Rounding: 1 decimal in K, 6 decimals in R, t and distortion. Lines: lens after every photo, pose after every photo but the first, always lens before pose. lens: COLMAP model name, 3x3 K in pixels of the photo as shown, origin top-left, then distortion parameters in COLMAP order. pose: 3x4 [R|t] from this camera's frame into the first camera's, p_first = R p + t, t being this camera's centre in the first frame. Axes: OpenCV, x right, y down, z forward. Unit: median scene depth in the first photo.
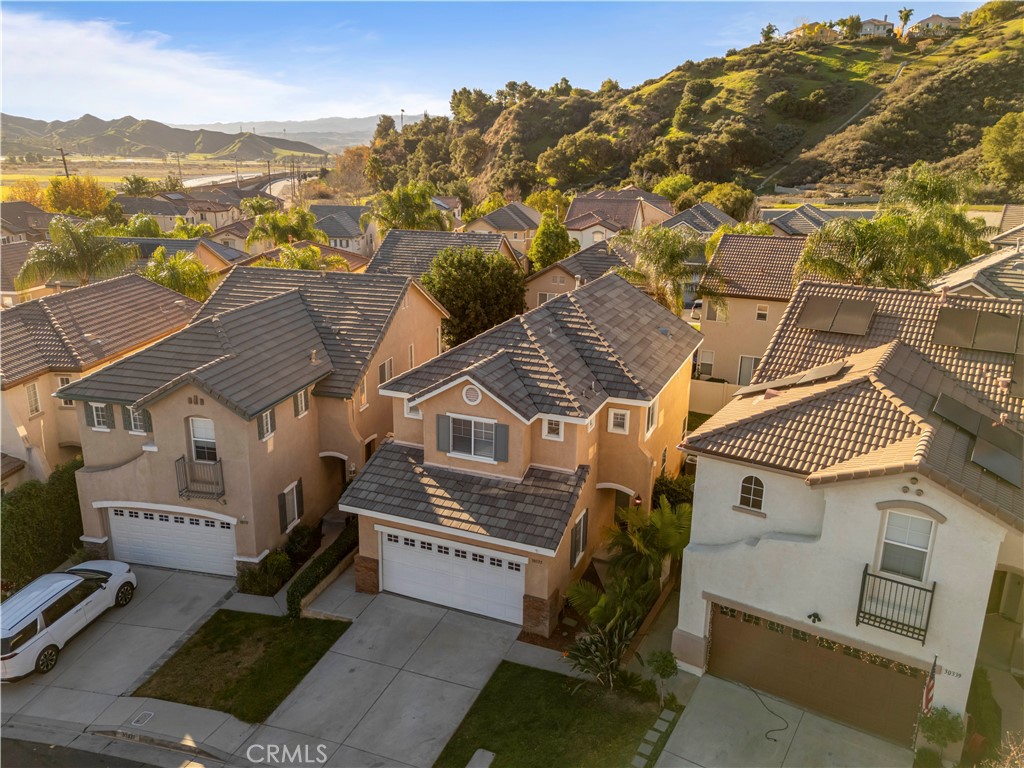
lens RADIAL K [[760.0, 0, 485.3], [0, 760.0, 384.1], [0, 0, 1]] dist [0.061203, -0.048898]
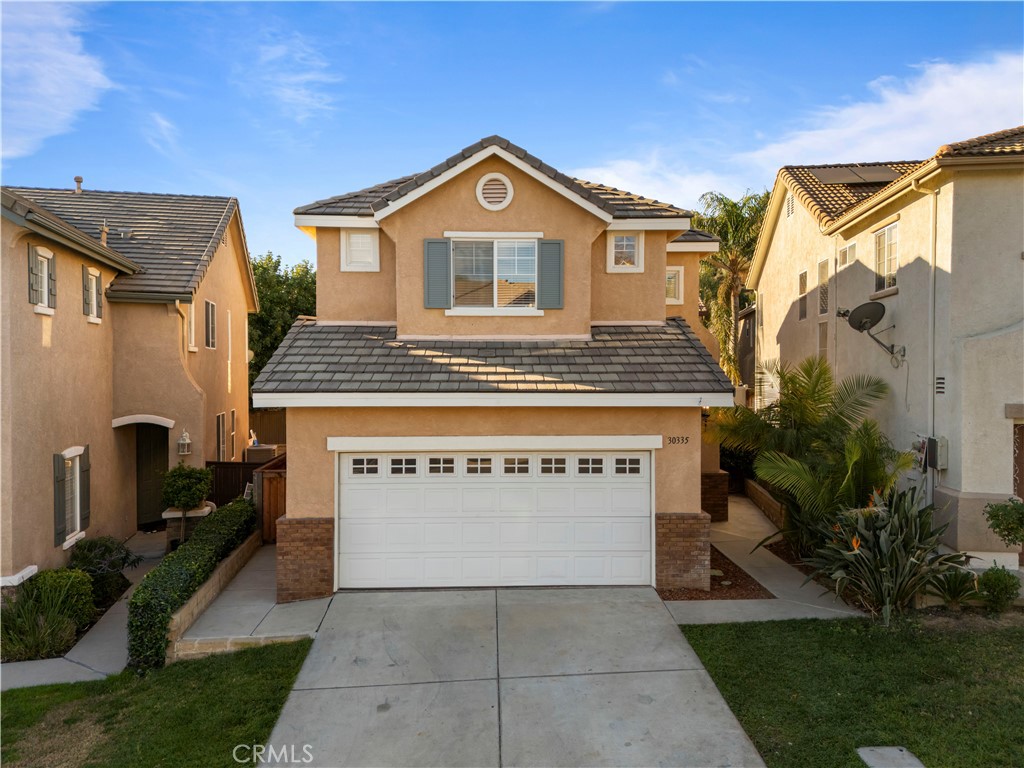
lens RADIAL K [[760.0, 0, 493.5], [0, 760.0, 384.3], [0, 0, 1]] dist [0.061203, -0.048898]
pose [[0.902103, -0.014251, 0.431286, -0.249012], [0.126589, 0.964222, -0.232920, 0.266522], [-0.412536, 0.264714, 0.871631, 0.500706]]
